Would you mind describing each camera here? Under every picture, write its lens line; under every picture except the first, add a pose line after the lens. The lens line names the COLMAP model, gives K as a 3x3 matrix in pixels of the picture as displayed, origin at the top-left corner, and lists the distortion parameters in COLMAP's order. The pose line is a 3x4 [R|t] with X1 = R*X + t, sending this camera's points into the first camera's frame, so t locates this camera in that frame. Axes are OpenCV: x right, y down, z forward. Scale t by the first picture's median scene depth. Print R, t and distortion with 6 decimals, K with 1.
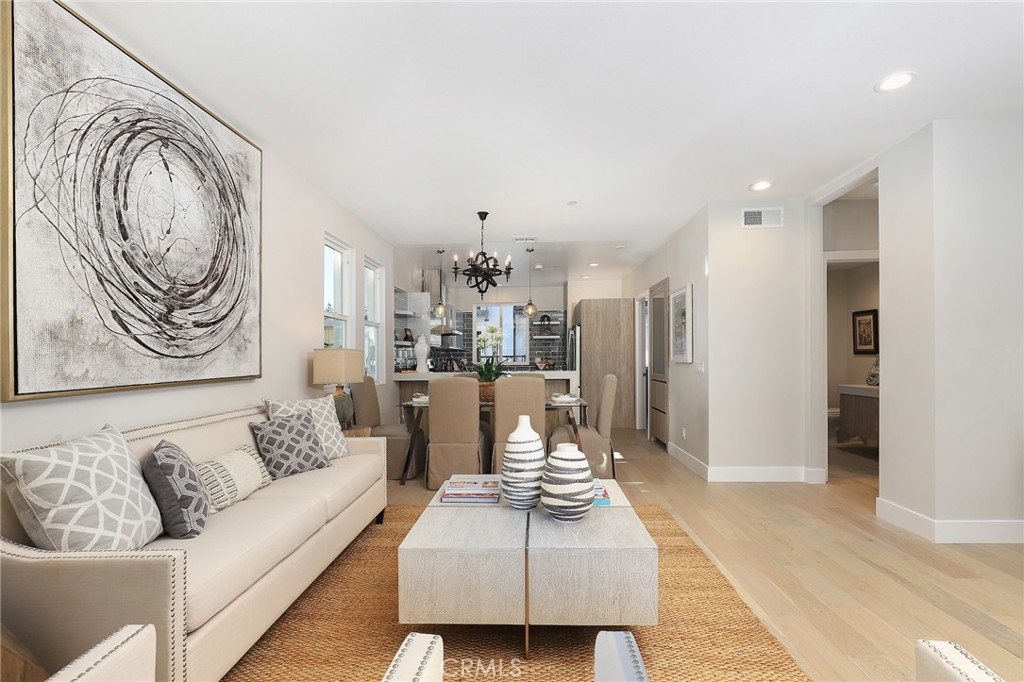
lens RADIAL K [[473.8, 0, 514.2], [0, 473.8, 345.1], [0, 0, 1]] dist [-0.019655, 0.000022]
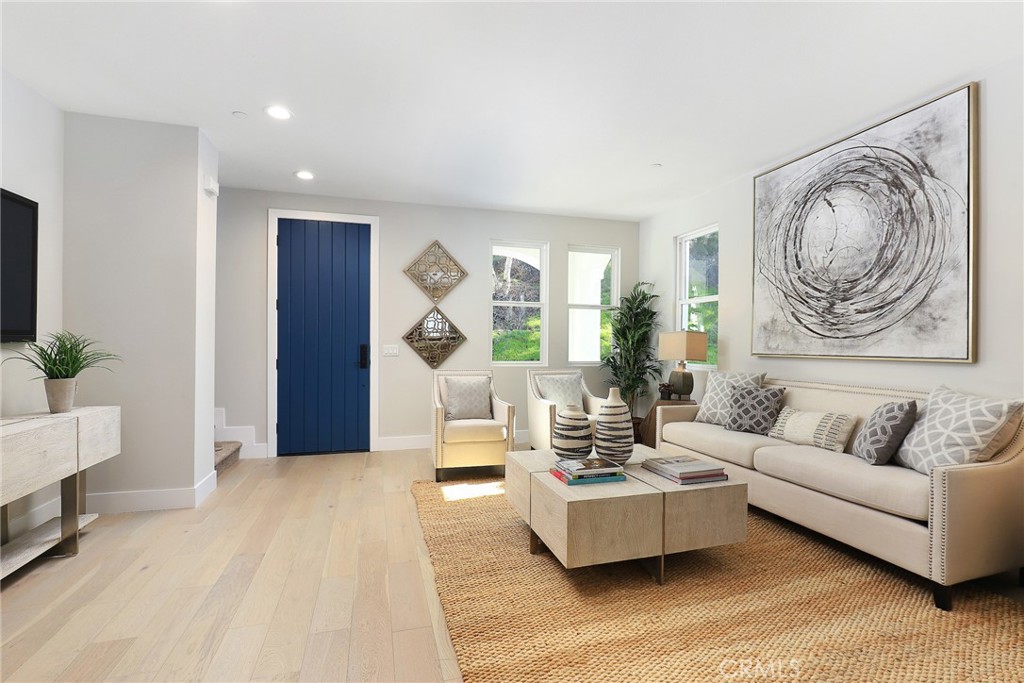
lens RADIAL K [[473.8, 0, 514.2], [0, 473.8, 345.6], [0, 0, 1]] dist [-0.019655, 0.000022]
pose [[-0.943006, -0.003310, -0.332760, 0.639653], [0.001651, 0.999892, -0.014626, 0.068501], [0.332772, -0.014342, -0.942898, 2.017394]]
